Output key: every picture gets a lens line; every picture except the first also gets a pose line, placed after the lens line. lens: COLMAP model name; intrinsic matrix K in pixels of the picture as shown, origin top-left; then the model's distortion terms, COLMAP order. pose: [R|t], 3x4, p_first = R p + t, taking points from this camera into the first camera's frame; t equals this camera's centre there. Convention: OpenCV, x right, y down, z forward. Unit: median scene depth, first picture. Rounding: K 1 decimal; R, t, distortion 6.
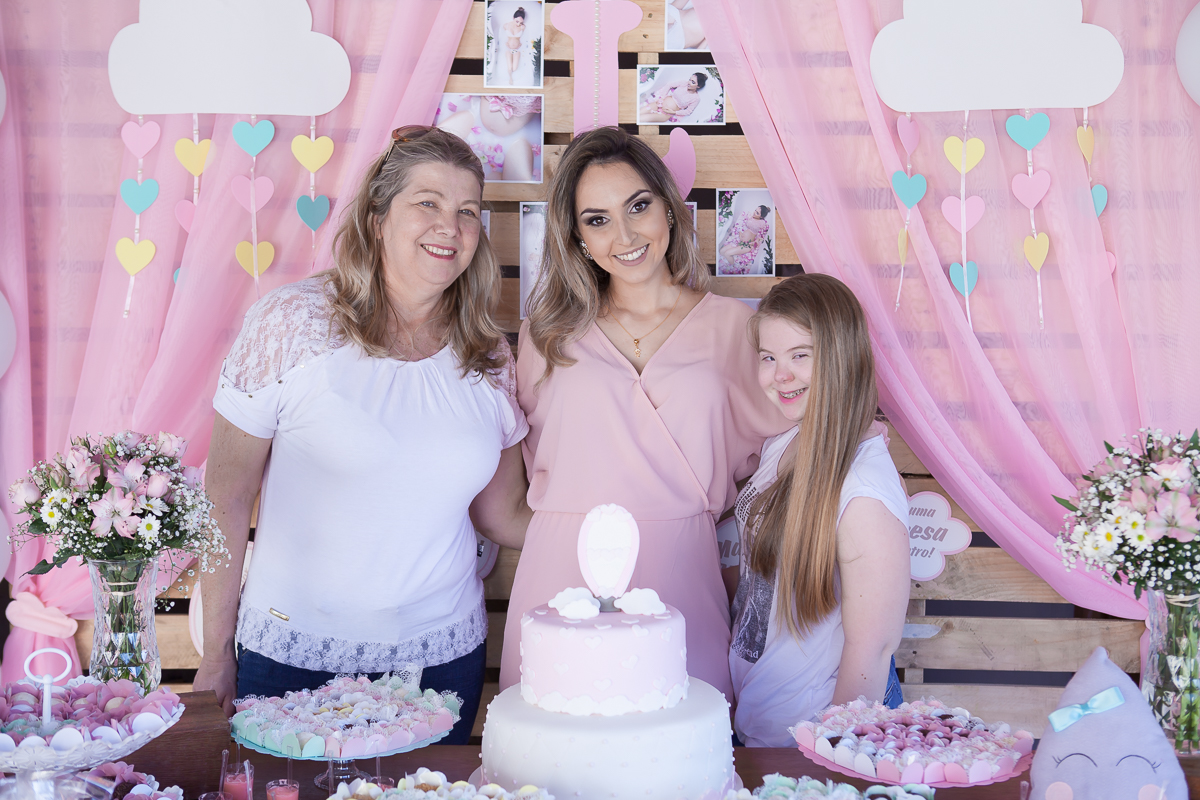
lens RADIAL K [[1641.7, 0, 598.5], [0, 1641.7, 400.5], [0, 0, 1]] dist [0.004519, 0.040934]
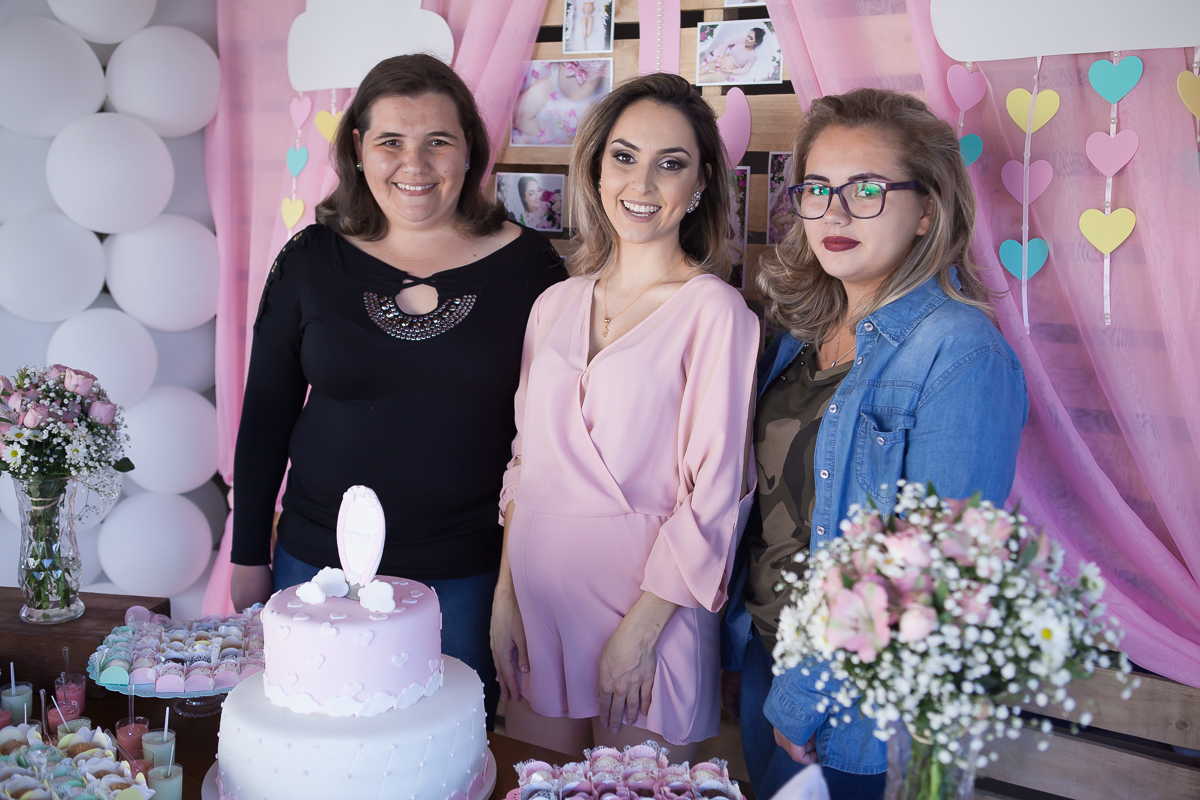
lens RADIAL K [[1199.1, 0, 599.9], [0, 1199.1, 400.9], [0, 0, 1]] dist [-0.073594, 0.122882]
pose [[0.869501, 0.095354, -0.484640, 0.343948], [-0.065595, 0.994790, 0.078042, -0.035825], [0.489557, -0.036067, 0.871225, 0.366808]]
